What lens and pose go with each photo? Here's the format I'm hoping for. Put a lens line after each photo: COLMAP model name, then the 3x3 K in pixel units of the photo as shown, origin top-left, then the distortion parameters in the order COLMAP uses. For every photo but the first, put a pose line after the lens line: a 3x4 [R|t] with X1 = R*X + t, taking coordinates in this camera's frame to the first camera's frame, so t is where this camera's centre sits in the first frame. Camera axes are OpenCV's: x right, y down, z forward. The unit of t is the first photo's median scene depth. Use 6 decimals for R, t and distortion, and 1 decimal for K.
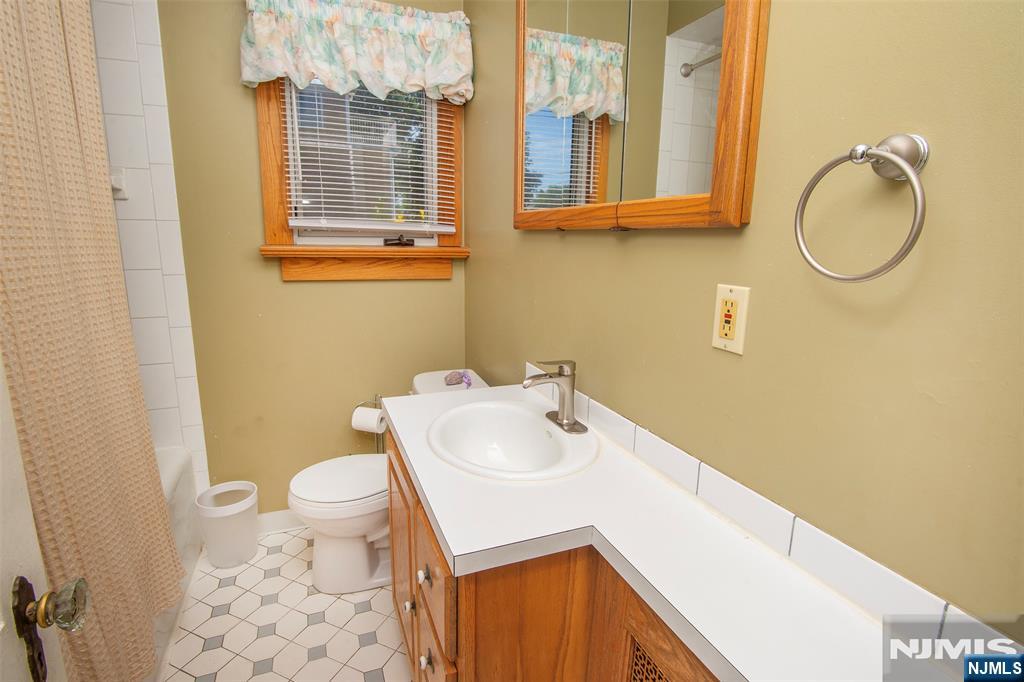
lens RADIAL K [[500.9, 0, 516.9], [0, 500.9, 329.8], [0, 0, 1]] dist [-0.001576, -0.000239]
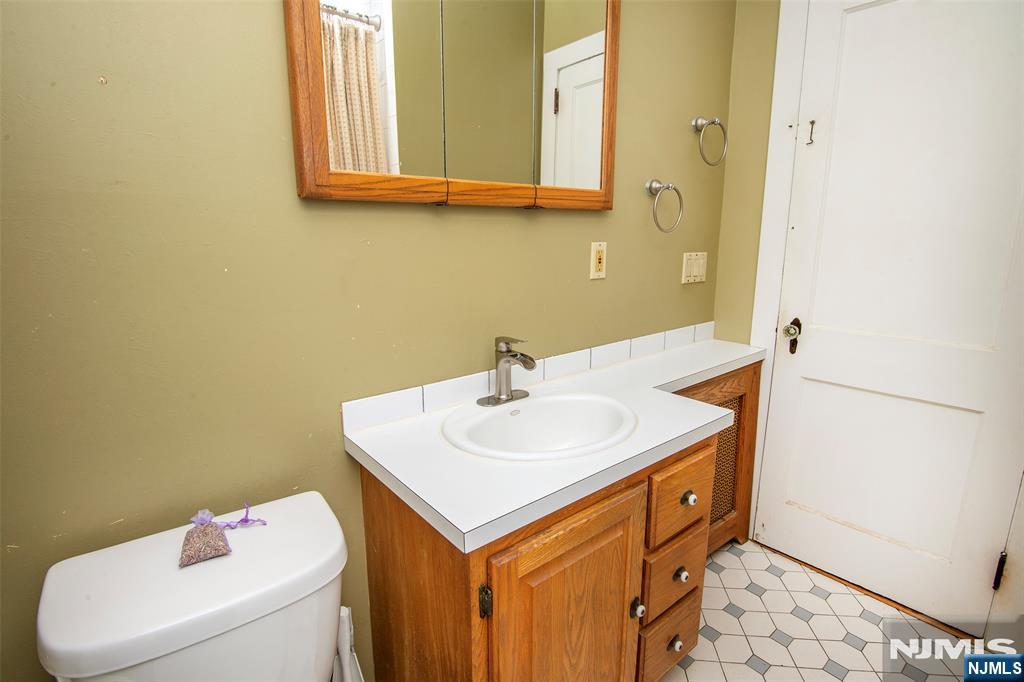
lens RADIAL K [[500.9, 0, 516.9], [0, 500.9, 329.8], [0, 0, 1]] dist [-0.001576, -0.000239]
pose [[-0.289257, -0.202750, 0.935534, -1.212595], [0.170692, 0.950725, 0.258818, -0.297250], [-0.941910, 0.234553, -0.240396, 1.728996]]
